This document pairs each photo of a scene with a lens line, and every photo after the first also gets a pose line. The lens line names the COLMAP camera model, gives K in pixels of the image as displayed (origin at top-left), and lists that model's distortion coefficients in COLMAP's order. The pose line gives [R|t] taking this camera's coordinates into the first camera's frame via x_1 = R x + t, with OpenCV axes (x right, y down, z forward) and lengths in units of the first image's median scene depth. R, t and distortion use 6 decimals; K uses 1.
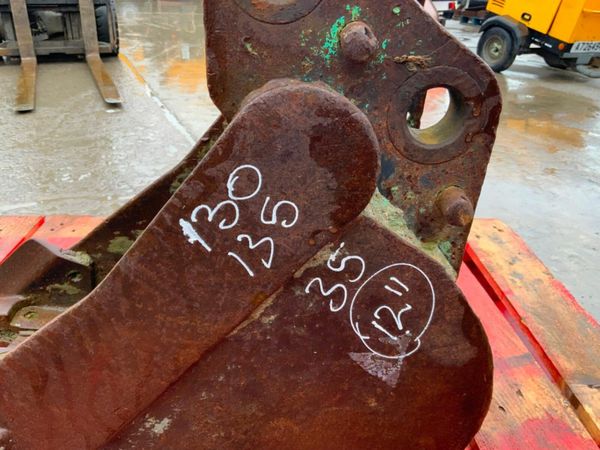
lens RADIAL K [[498.8, 0, 300.0], [0, 498.8, 225.0], [0, 0, 1]] dist [0.059296, -0.122907]
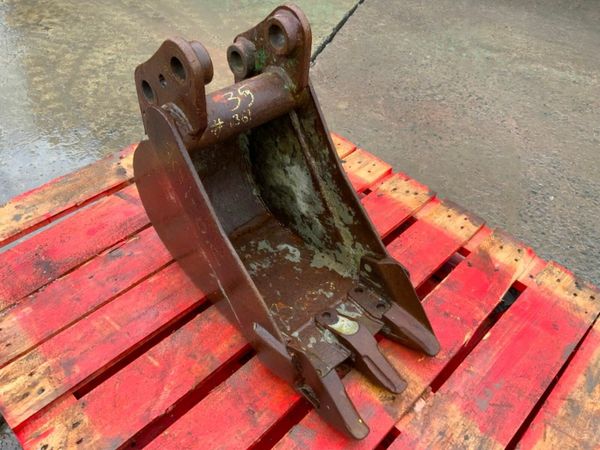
lens RADIAL K [[491.8, 0, 298.3], [0, 491.8, 225.6], [0, 0, 1]] dist [0.047901, -0.094663]
pose [[-0.679083, -0.573849, 0.457759, -1.462846], [0.247840, 0.407742, 0.878818, -1.868940], [-0.690957, 0.710242, -0.134668, 1.576019]]
